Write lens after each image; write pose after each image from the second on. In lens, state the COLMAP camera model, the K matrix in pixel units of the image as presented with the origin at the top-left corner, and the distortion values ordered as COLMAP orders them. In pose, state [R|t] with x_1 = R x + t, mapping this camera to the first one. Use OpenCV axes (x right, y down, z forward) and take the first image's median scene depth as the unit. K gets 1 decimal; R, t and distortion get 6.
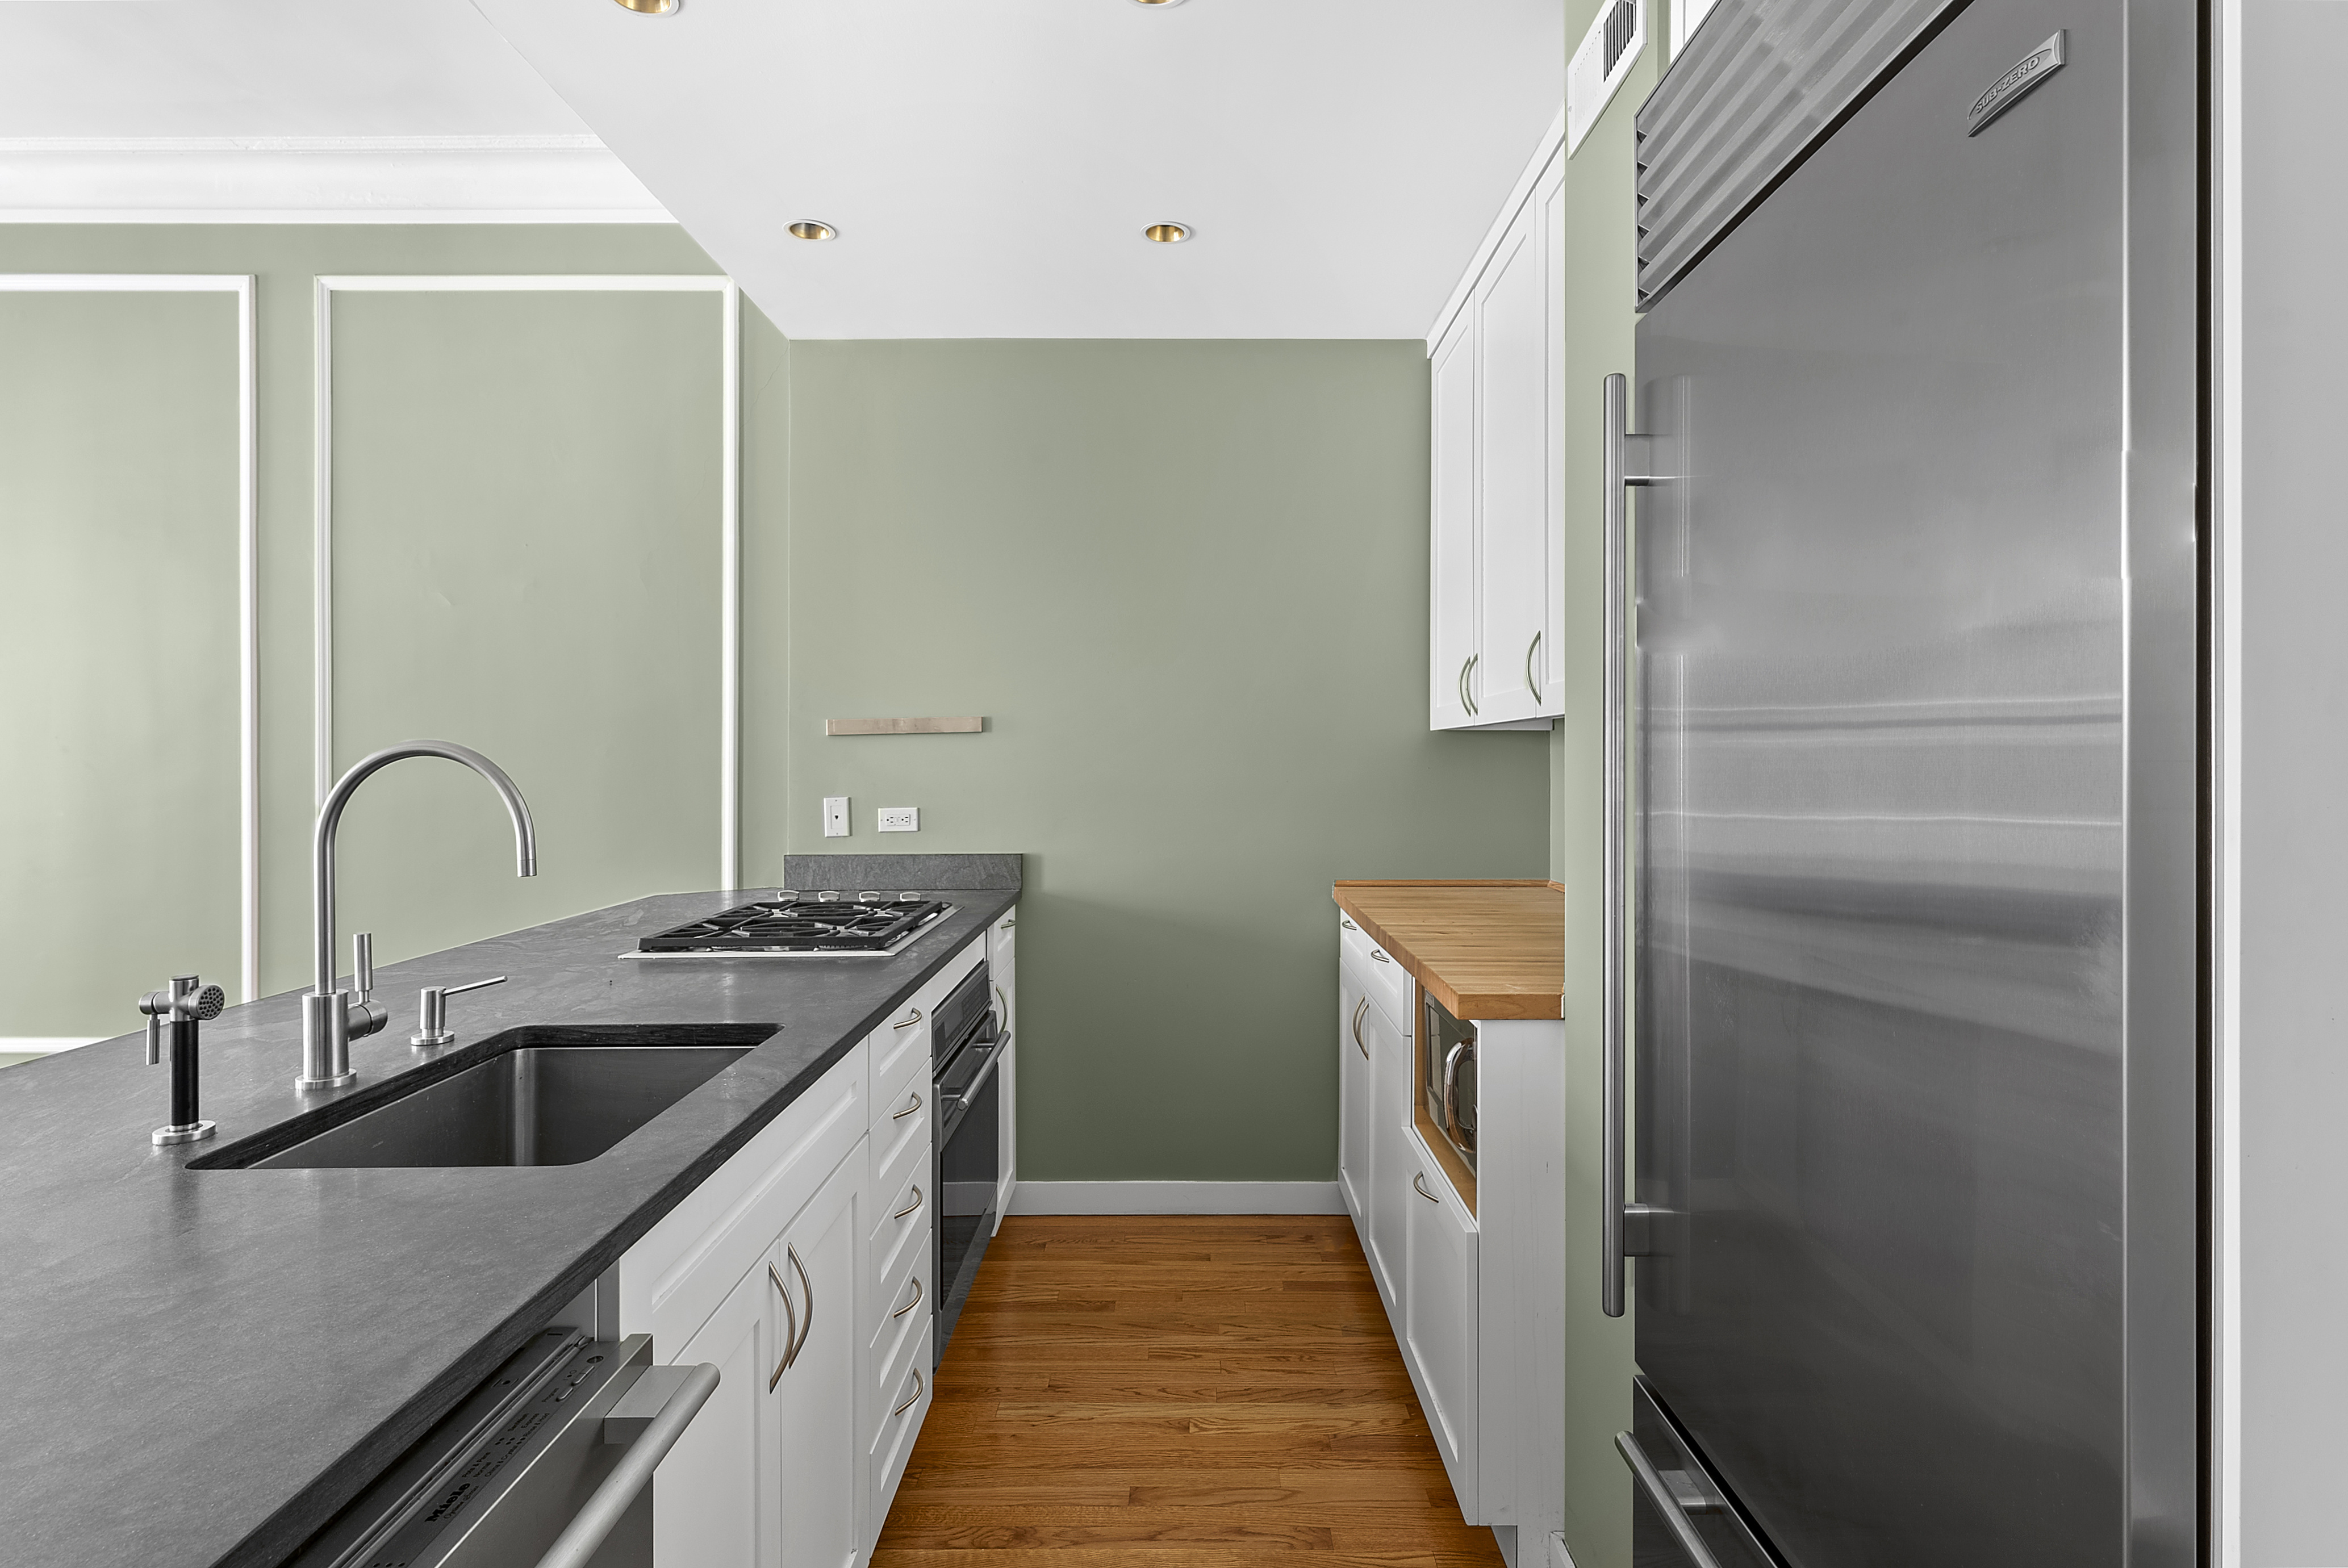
lens RADIAL K [[1285.5, 0, 1174.0], [0, 1285.5, 784.0], [0, 0, 1]] dist [-0.001201, -0.000236]
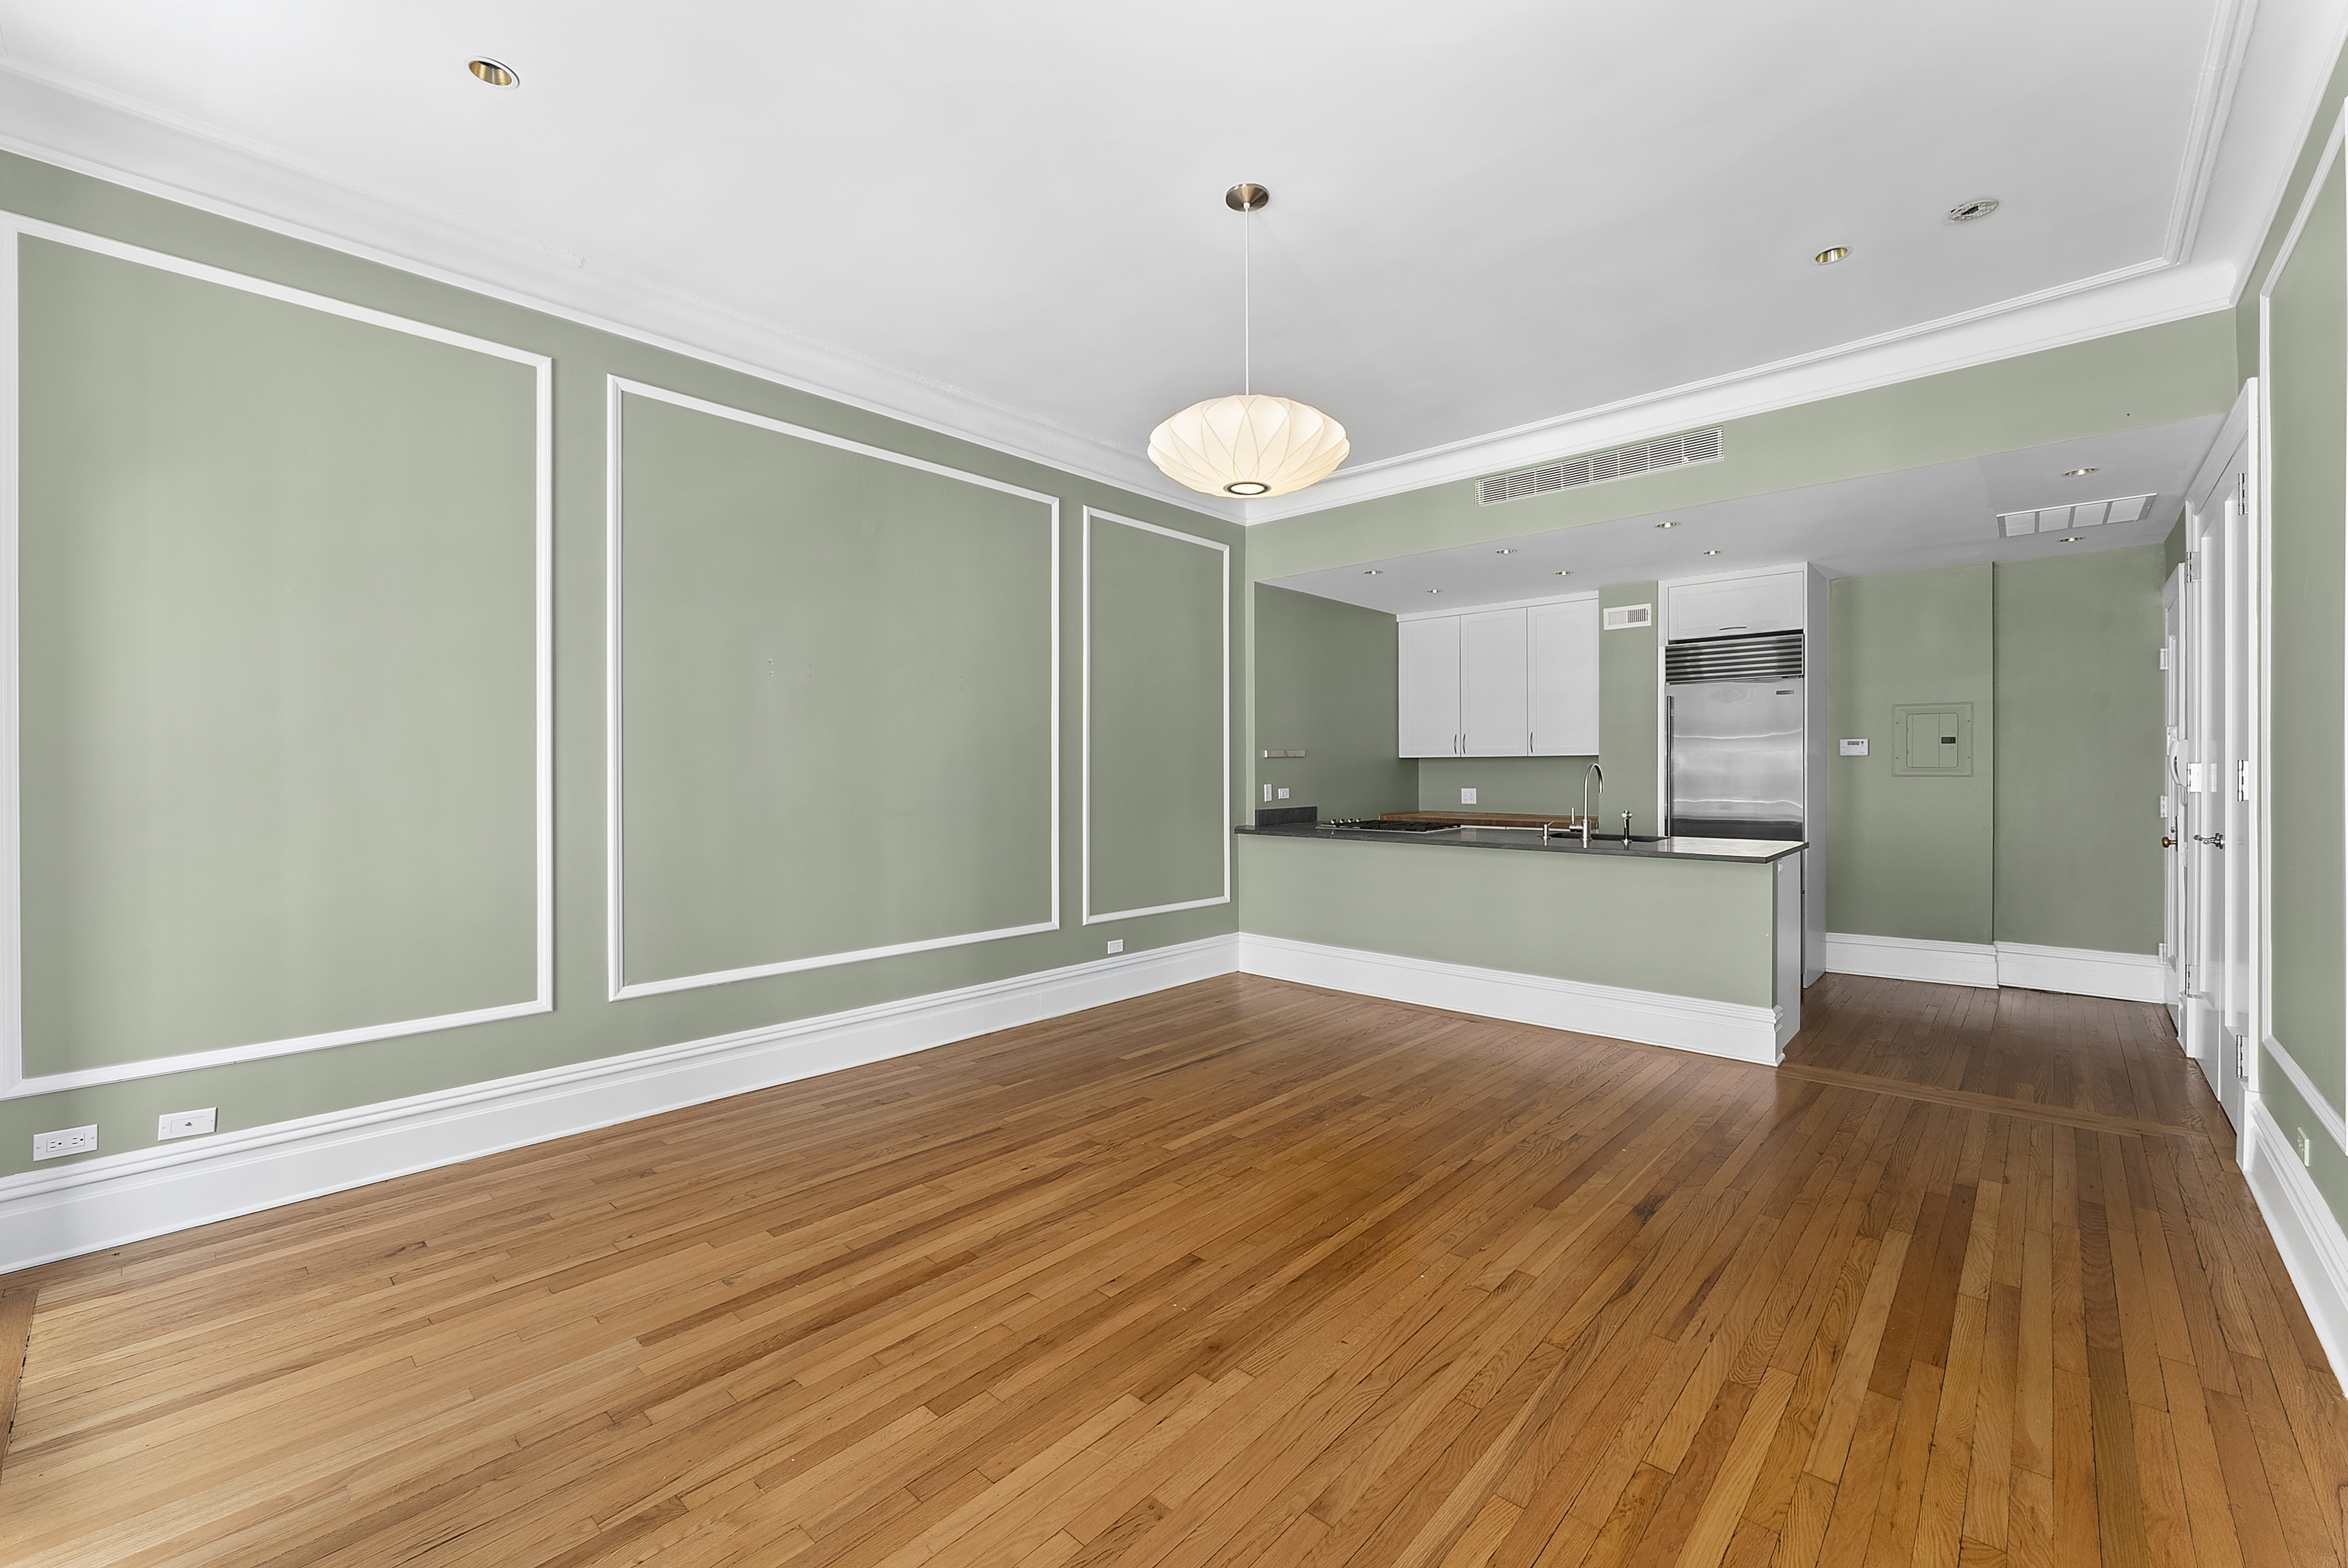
lens RADIAL K [[943.4, 0, 1174.0], [0, 943.4, 784.0], [0, 0, 1]] dist [-0.008672, 0.000166]
pose [[0.672479, -0.009465, 0.740056, -1.620685], [0.014298, 0.999898, -0.000204, 0.007717], [-0.739978, 0.010718, 0.672545, -0.006816]]
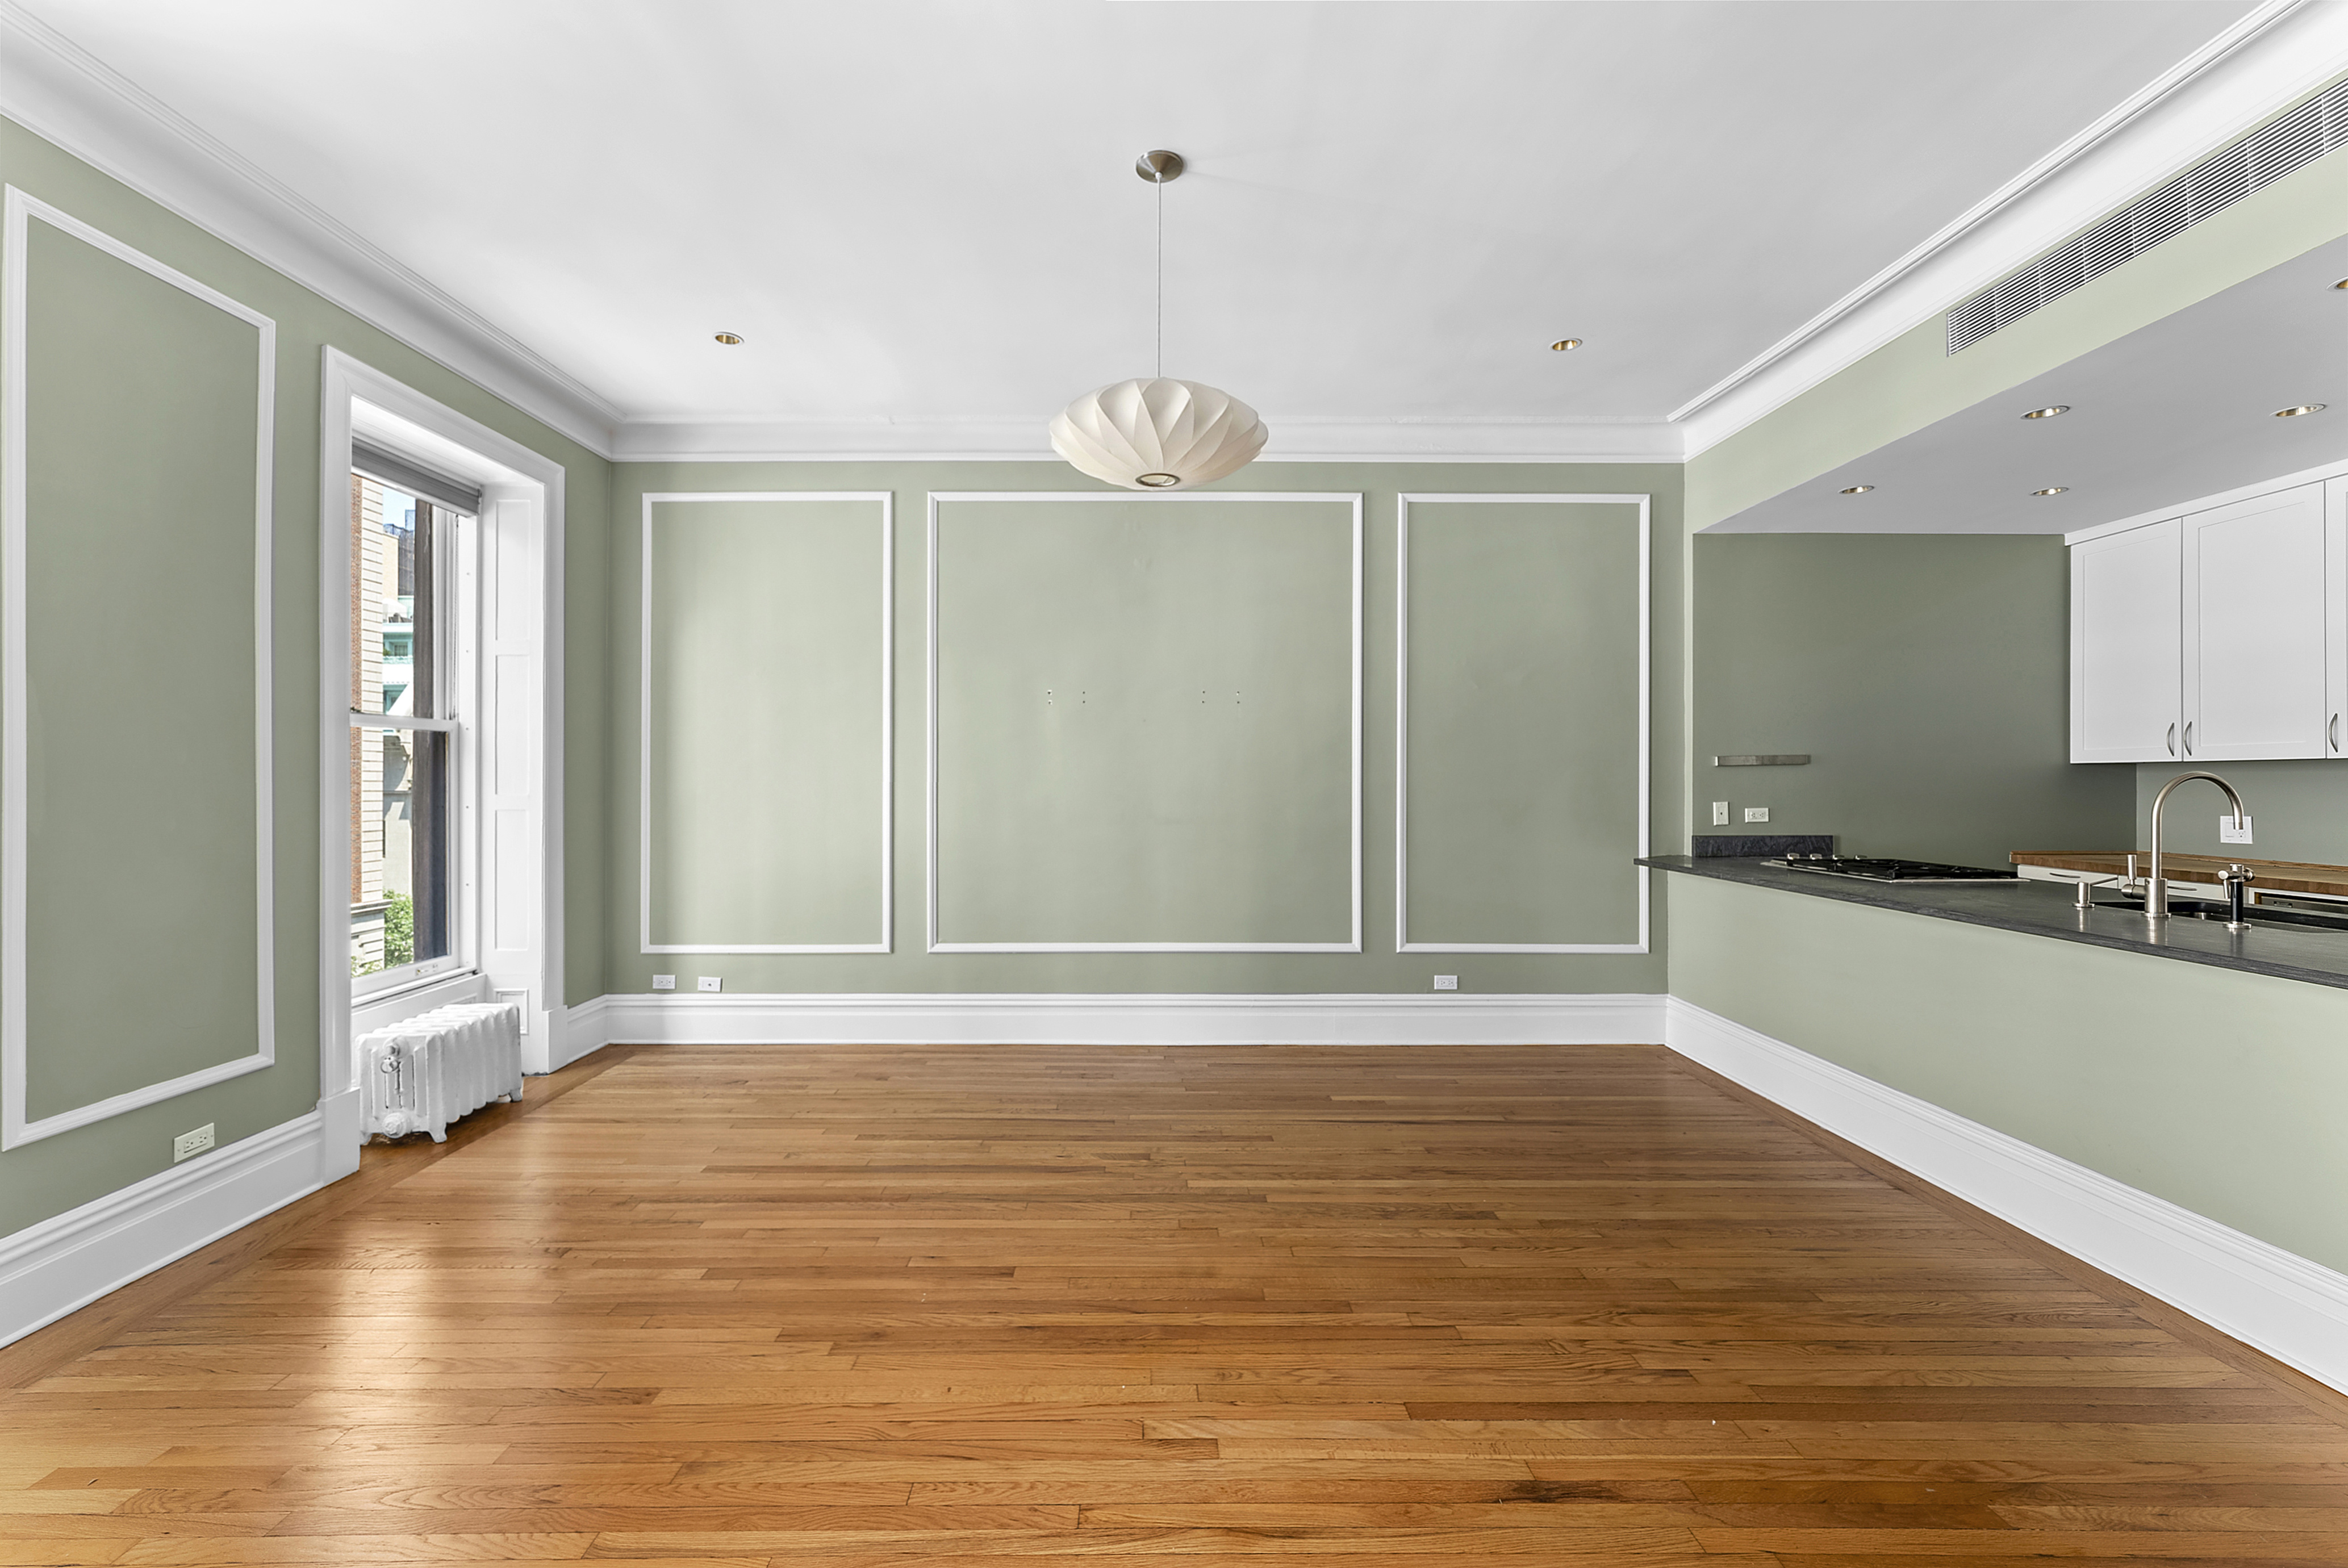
lens RADIAL K [[958.1, 0, 1174.0], [0, 958.1, 784.0], [0, 0, 1]] dist [-0.000792, -0.000028]
pose [[0.999859, 0.002222, 0.016659, -1.009075], [-0.001992, 0.999903, -0.013794, 0.005558], [-0.016688, 0.013759, 0.999766, -0.257255]]
